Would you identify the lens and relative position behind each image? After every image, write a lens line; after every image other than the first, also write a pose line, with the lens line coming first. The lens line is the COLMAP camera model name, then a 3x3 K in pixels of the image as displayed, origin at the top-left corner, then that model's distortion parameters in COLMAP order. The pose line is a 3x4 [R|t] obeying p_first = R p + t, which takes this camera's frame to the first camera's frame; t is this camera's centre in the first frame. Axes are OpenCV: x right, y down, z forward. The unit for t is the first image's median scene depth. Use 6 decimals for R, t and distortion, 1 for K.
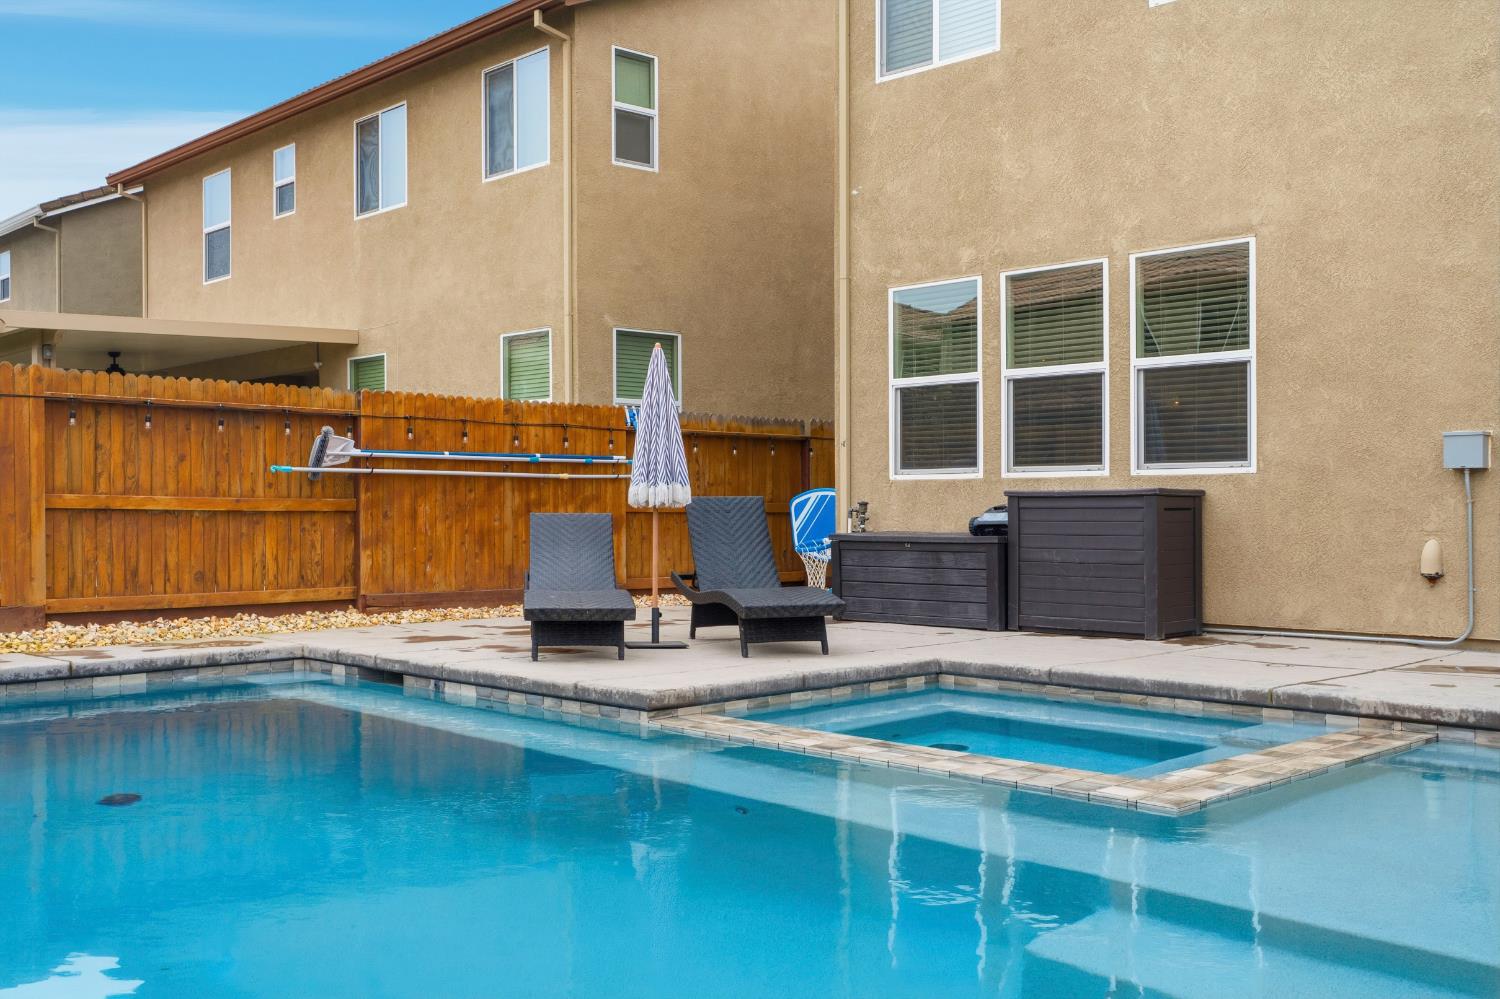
lens RADIAL K [[1472.8, 0, 744.4], [0, 1472.8, 501.6], [0, 0, 1]] dist [0.009072, 0.000000]
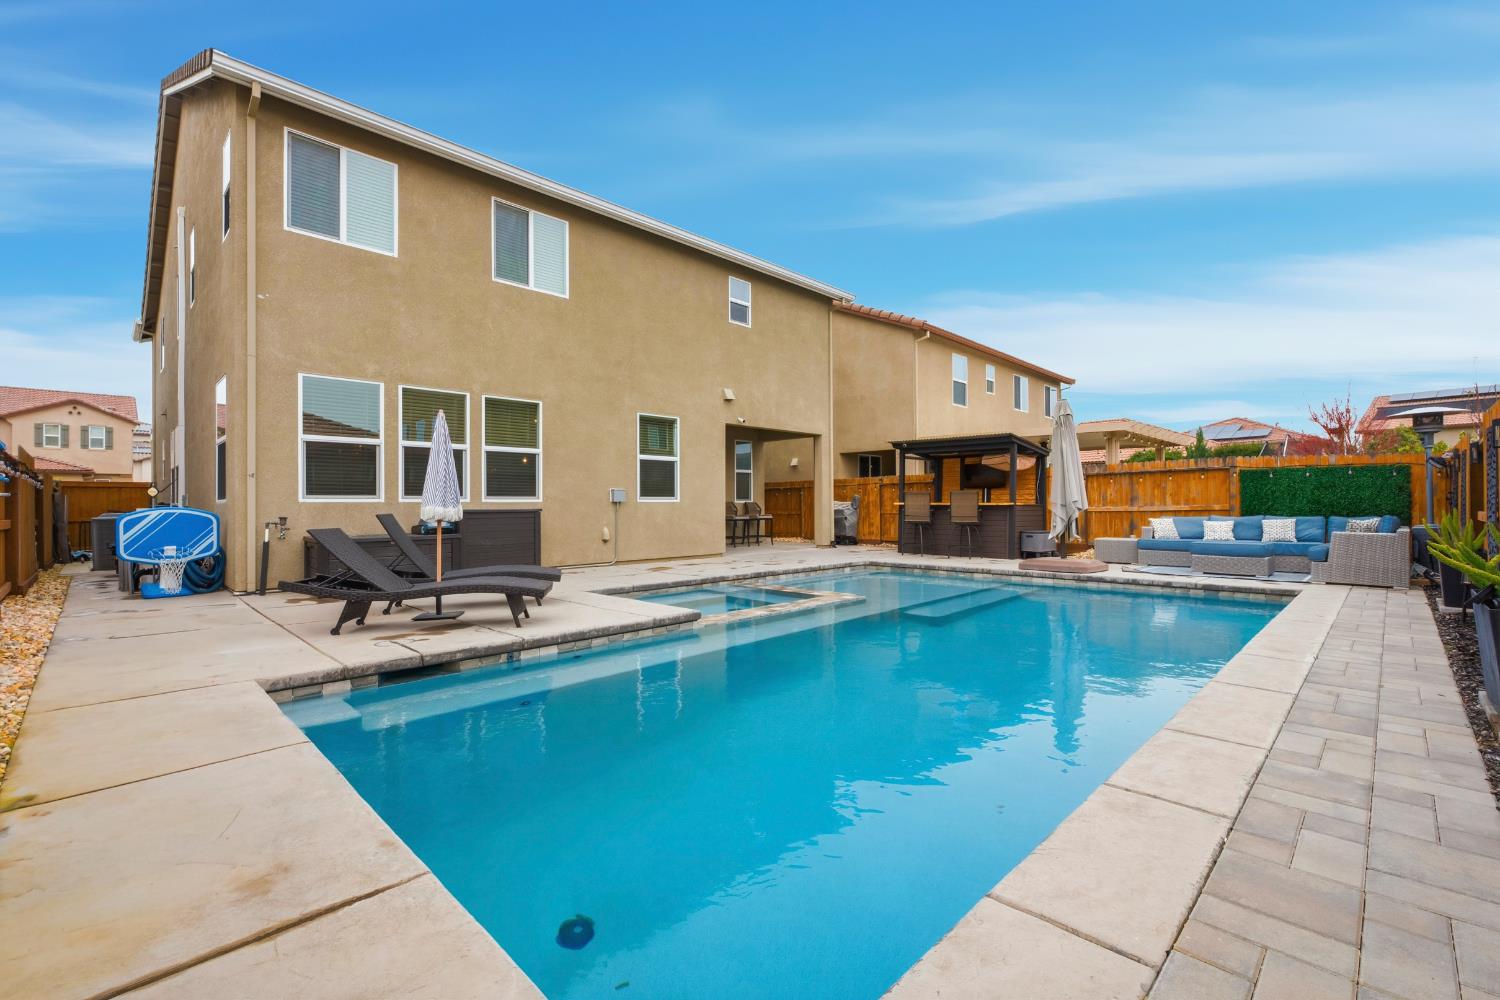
lens RADIAL K [[651.7, 0, 749.1], [0, 651.7, 500.7], [0, 0, 1]] dist [-0.004946, 0.000123]
pose [[-0.025395, 0.013497, 0.999586, -0.648651], [0.007671, 0.999882, -0.013306, -0.004747], [-0.999648, 0.007330, -0.025495, 0.650053]]
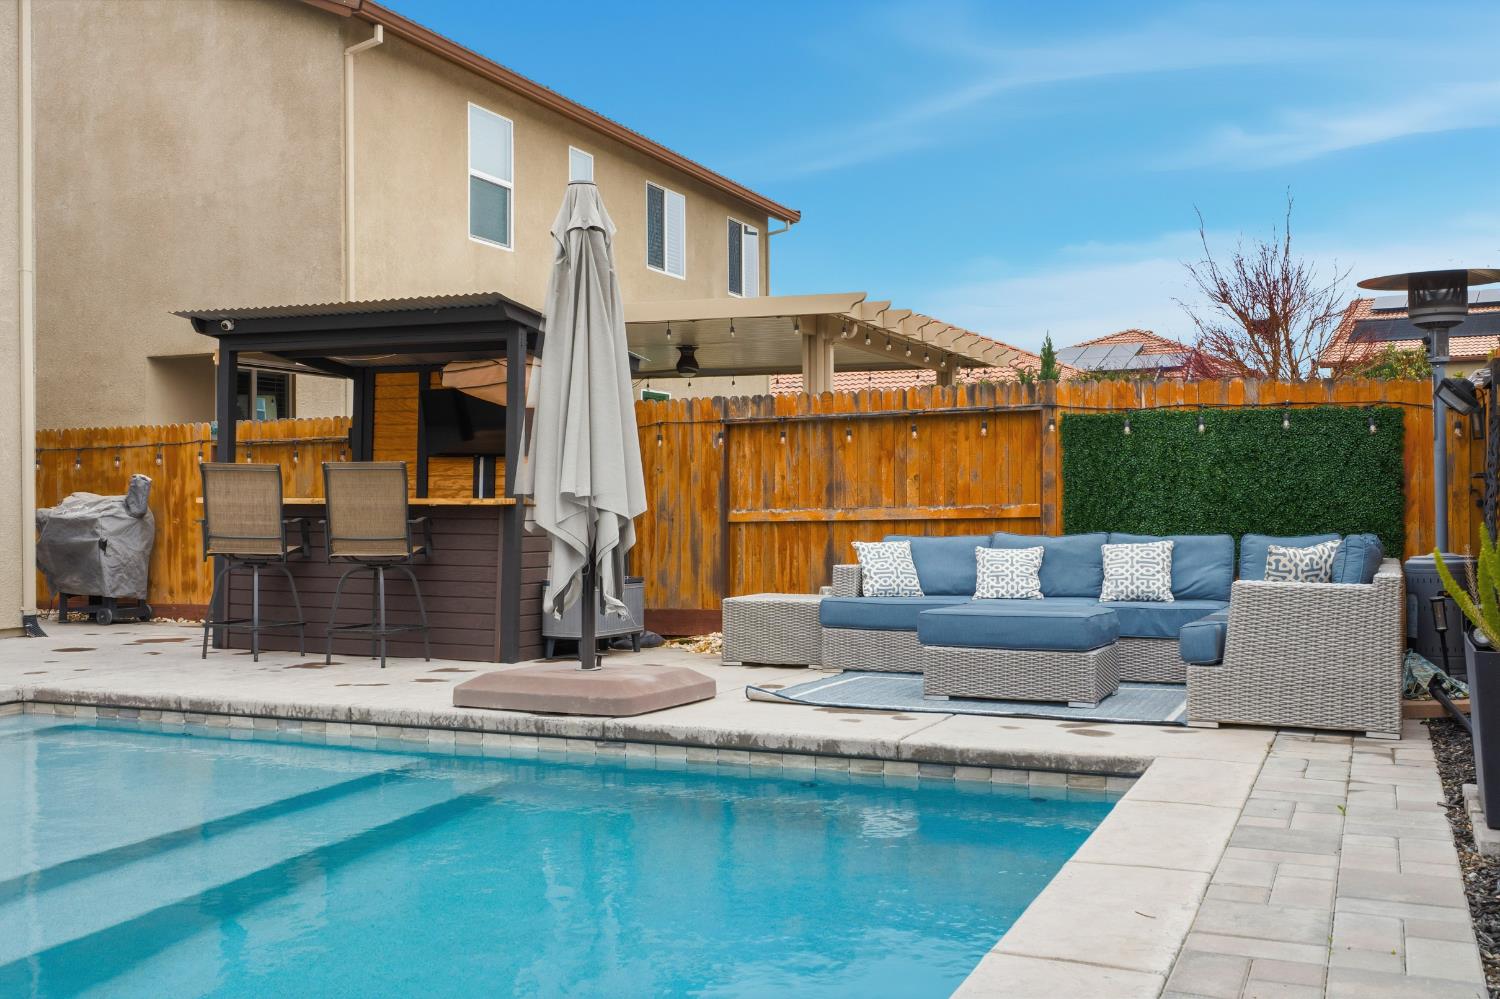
lens RADIAL K [[1472.8, 0, 745.0], [0, 1472.8, 497.3], [0, 0, 1]] dist [0.009072, 0.000000]
pose [[-0.390661, 0.010954, 0.920470, -0.461386], [0.009339, 0.999925, -0.007936, -0.005040], [-0.920487, 0.005496, -0.390734, 0.449362]]
